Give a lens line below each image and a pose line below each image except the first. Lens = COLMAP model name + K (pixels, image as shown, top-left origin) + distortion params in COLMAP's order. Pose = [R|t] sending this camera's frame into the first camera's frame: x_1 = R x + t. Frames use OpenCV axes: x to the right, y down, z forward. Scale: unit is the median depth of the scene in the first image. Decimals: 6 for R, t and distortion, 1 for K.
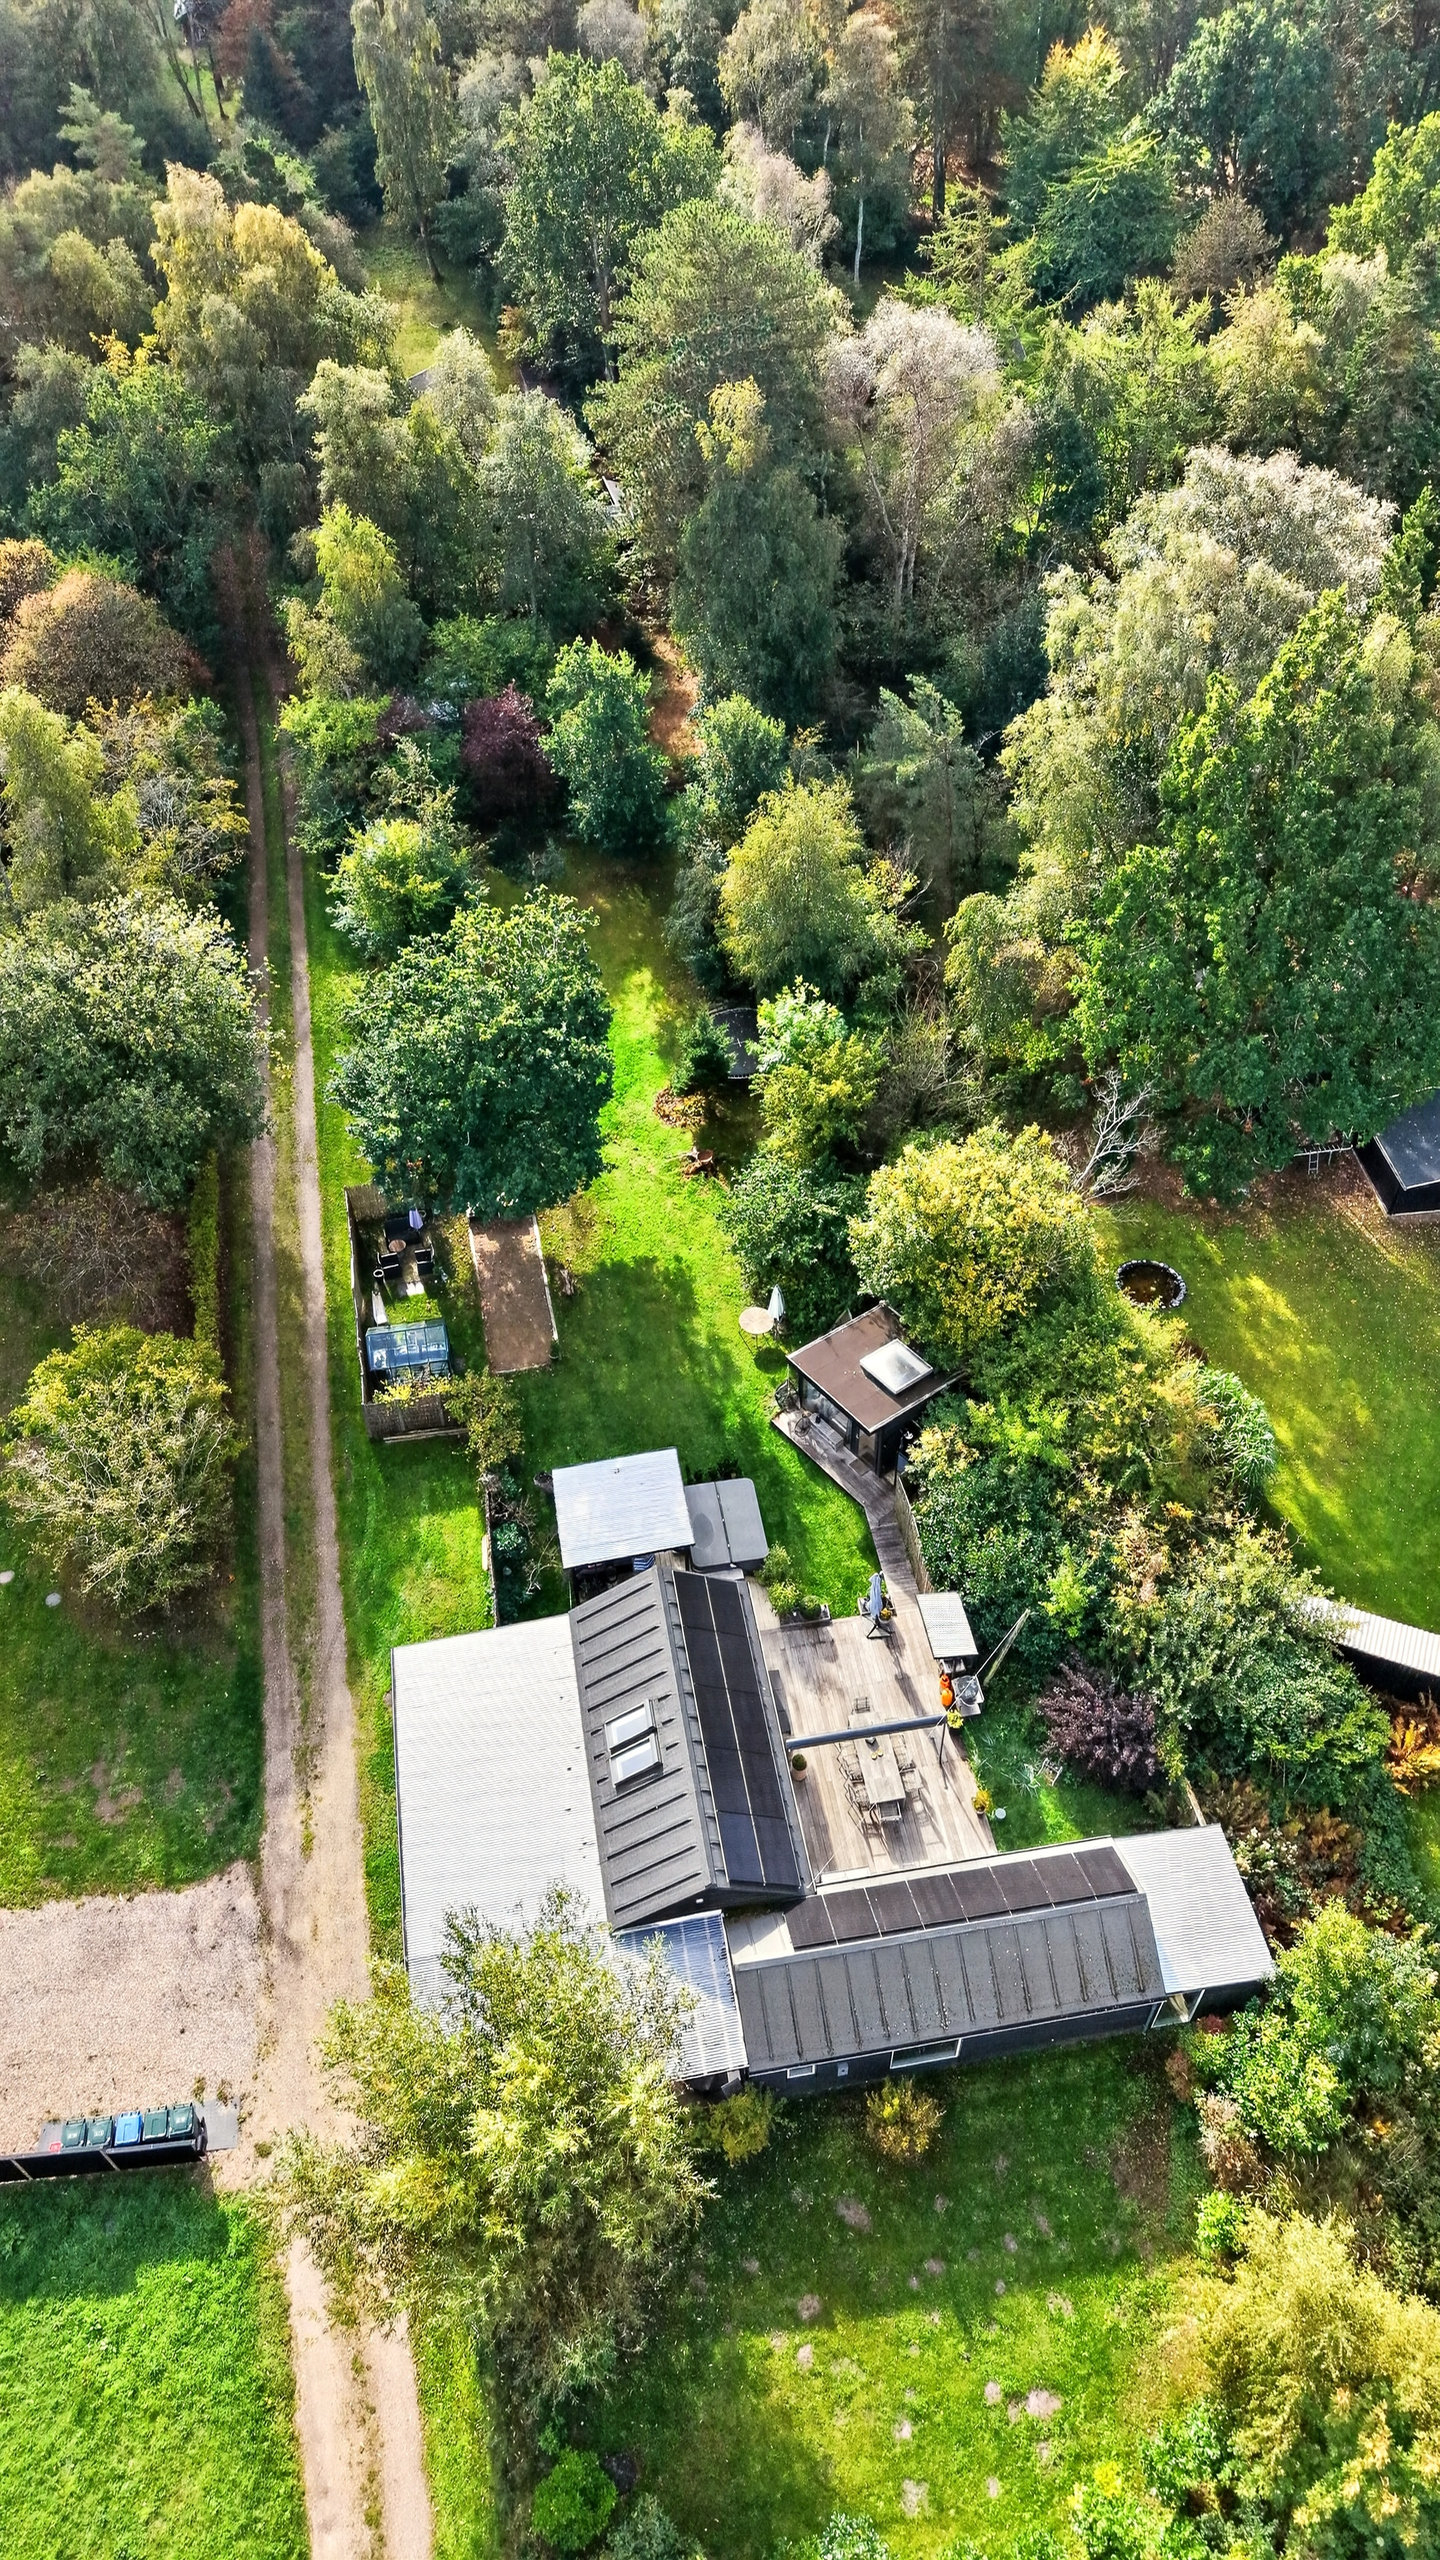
lens RADIAL K [[1734.6, 0, 720.0], [0, 1734.6, 1280.0], [0, 0, 1]] dist [0.000410, -0.004056]
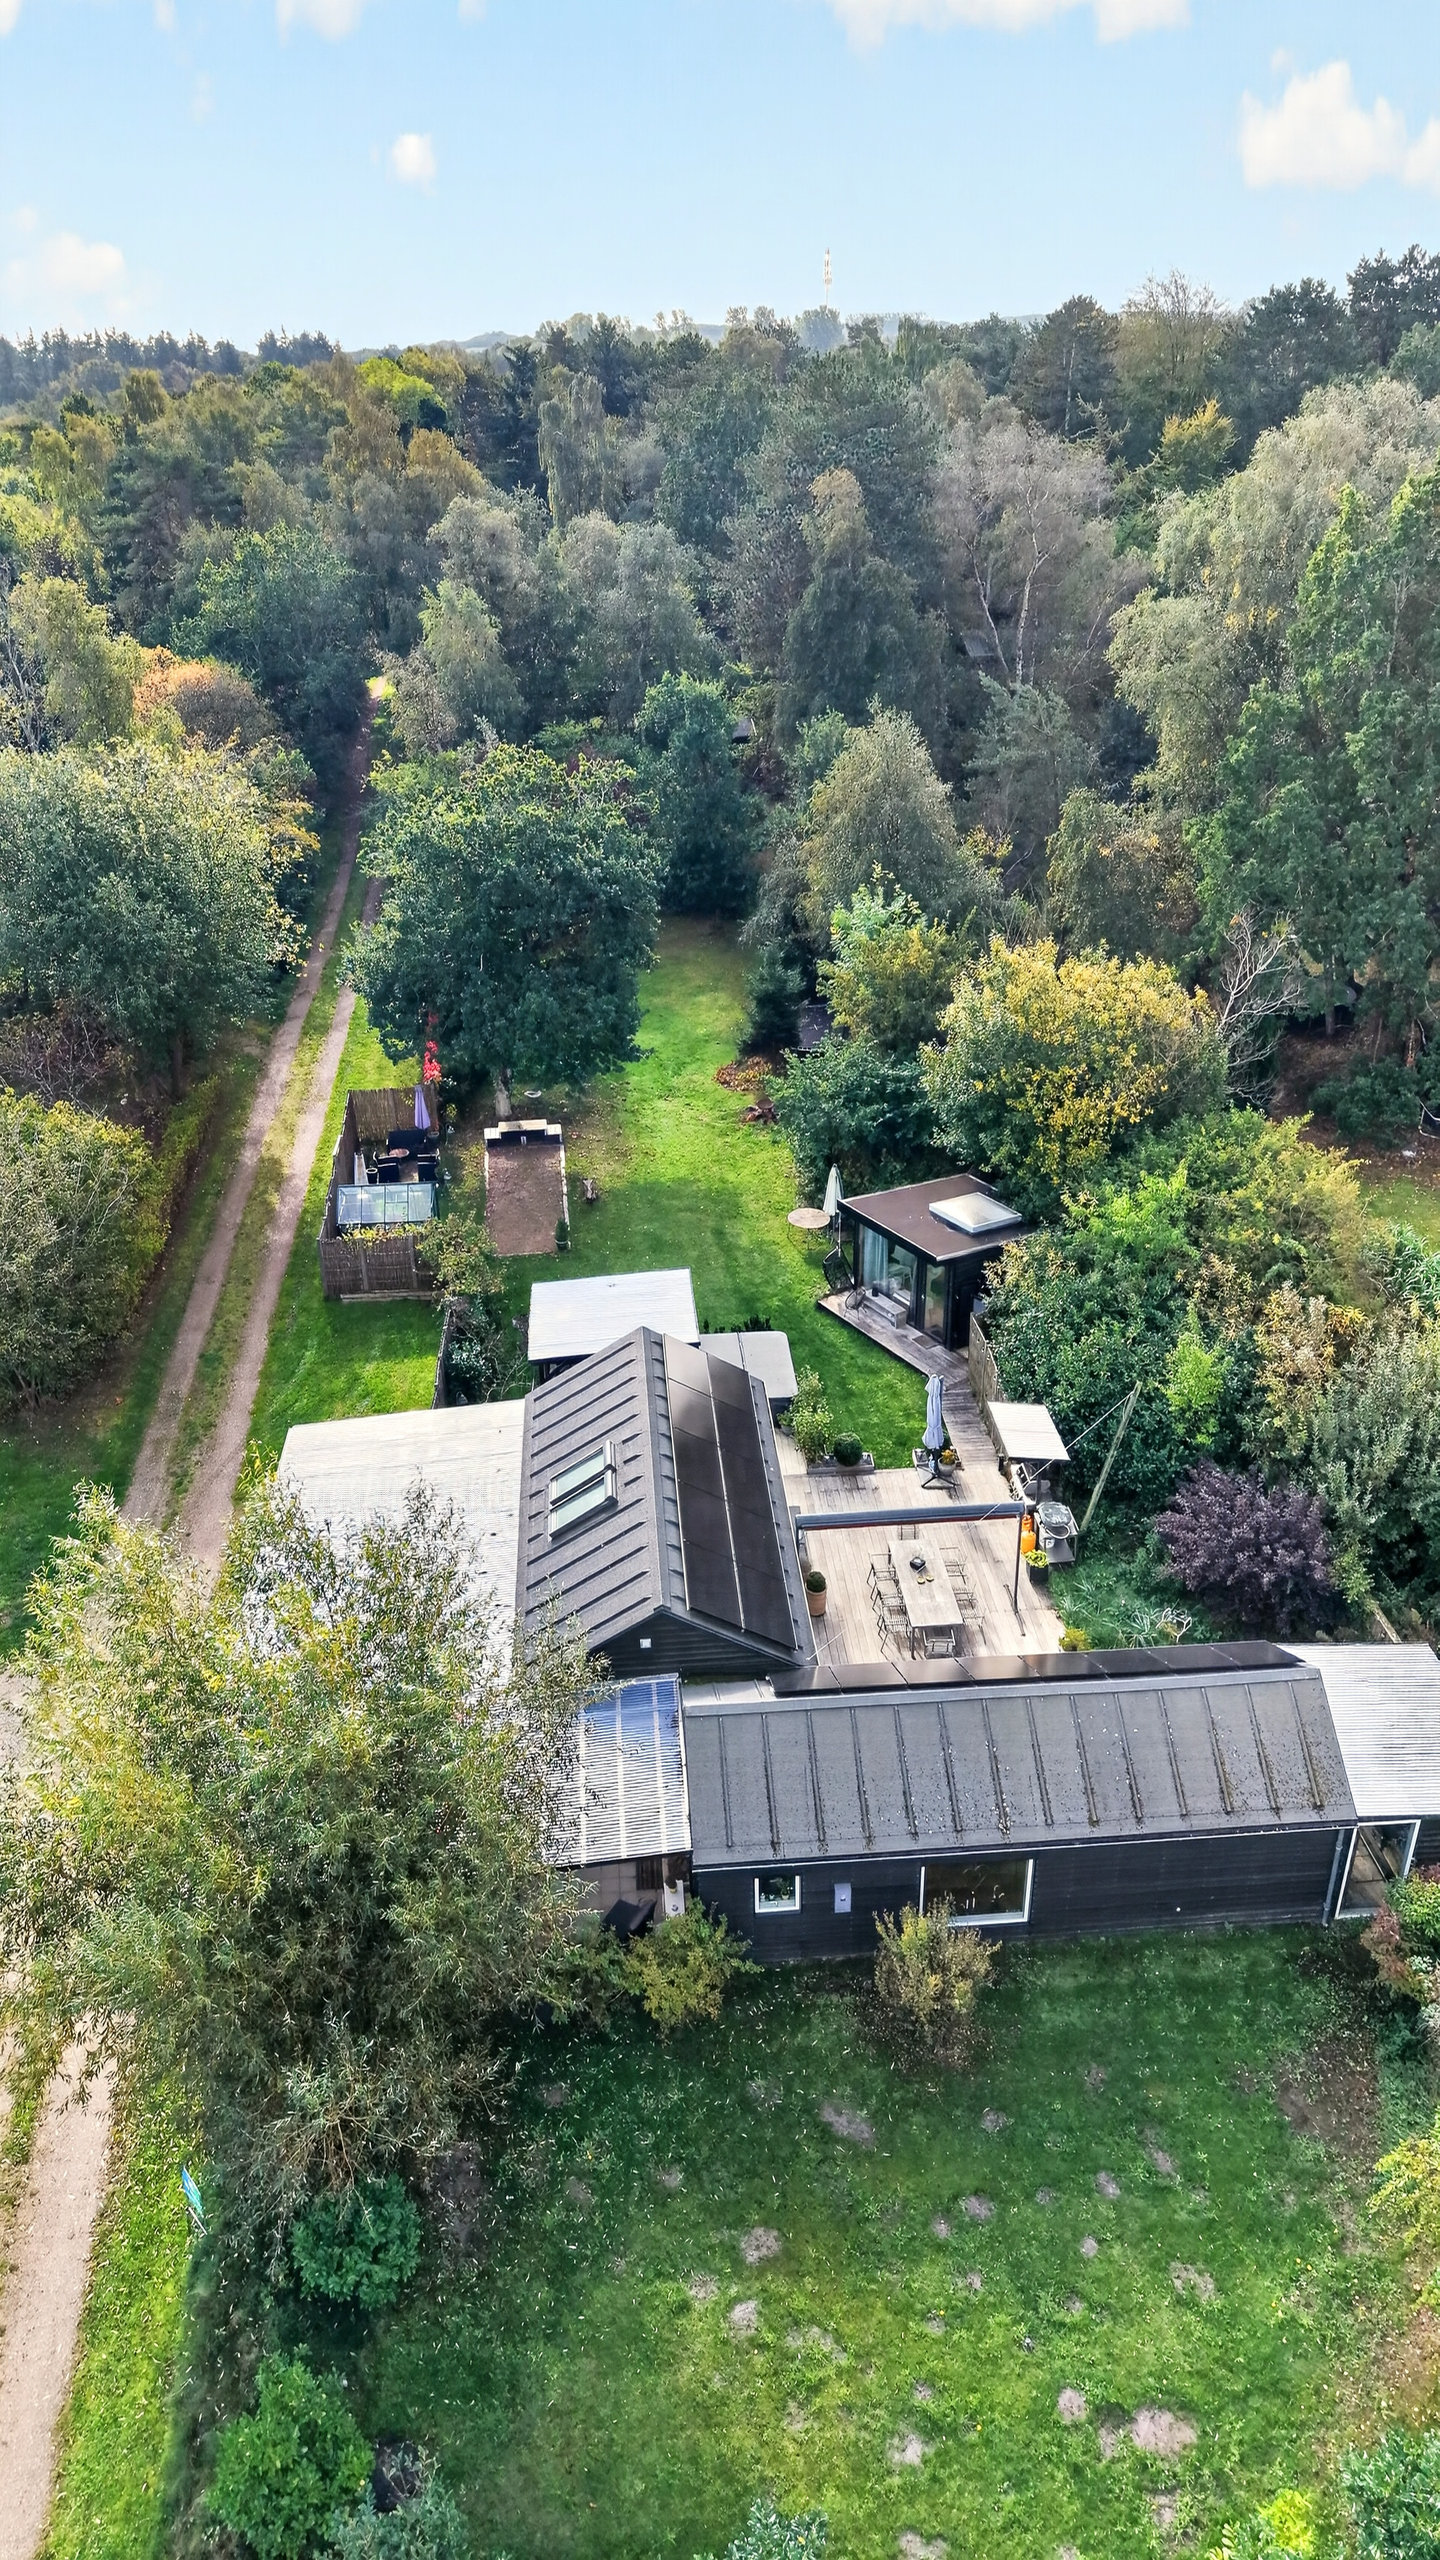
lens RADIAL K [[1734.6, 0, 720.0], [0, 1734.6, 1280.0], [0, 0, 1]] dist [0.000410, -0.004056]
pose [[0.995718, 0.044804, -0.080863, 0.049293], [-0.067082, 0.952044, -0.298517, 0.317544], [0.063610, 0.302663, 0.950973, 0.235968]]
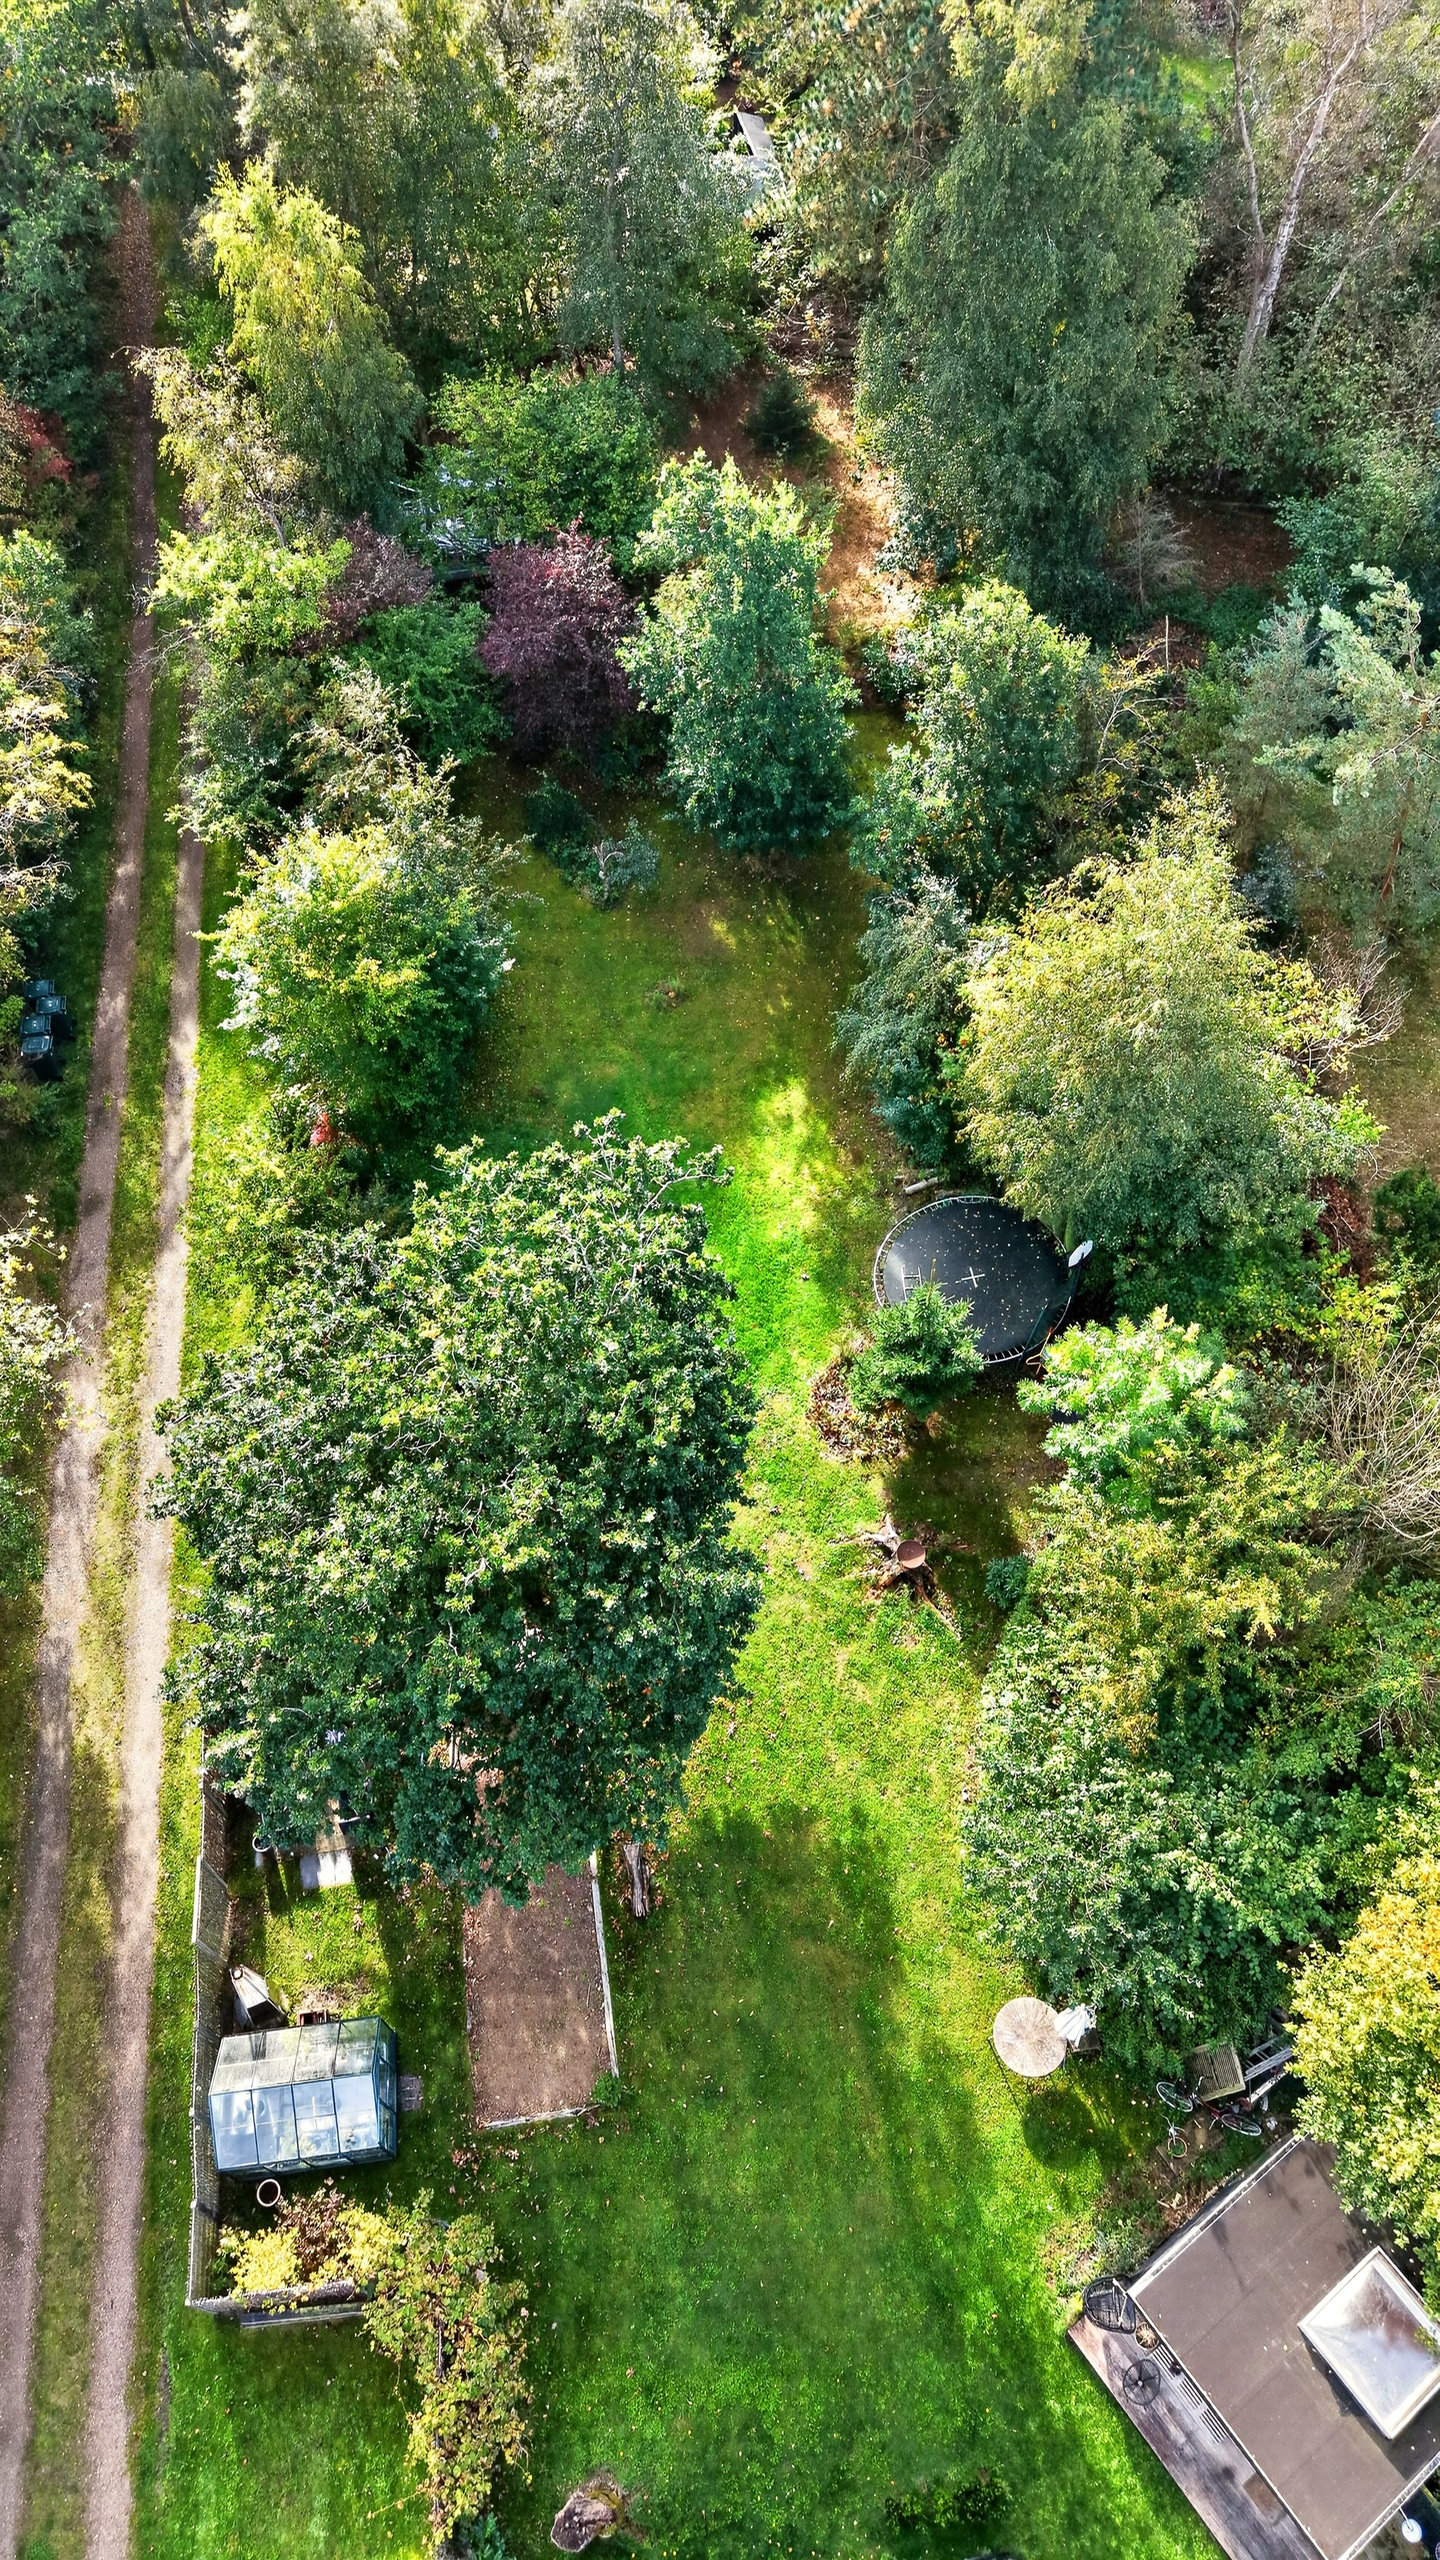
lens RADIAL K [[1757.0, 0, 720.0], [0, 1757.0, 1280.0], [0, 0, 1]] dist [0.006736, -0.002144]
pose [[0.998408, 0.043613, -0.035766, -0.059403], [-0.037441, 0.986719, 0.158061, -0.273656], [0.042185, -0.156470, 0.986781, 0.578662]]
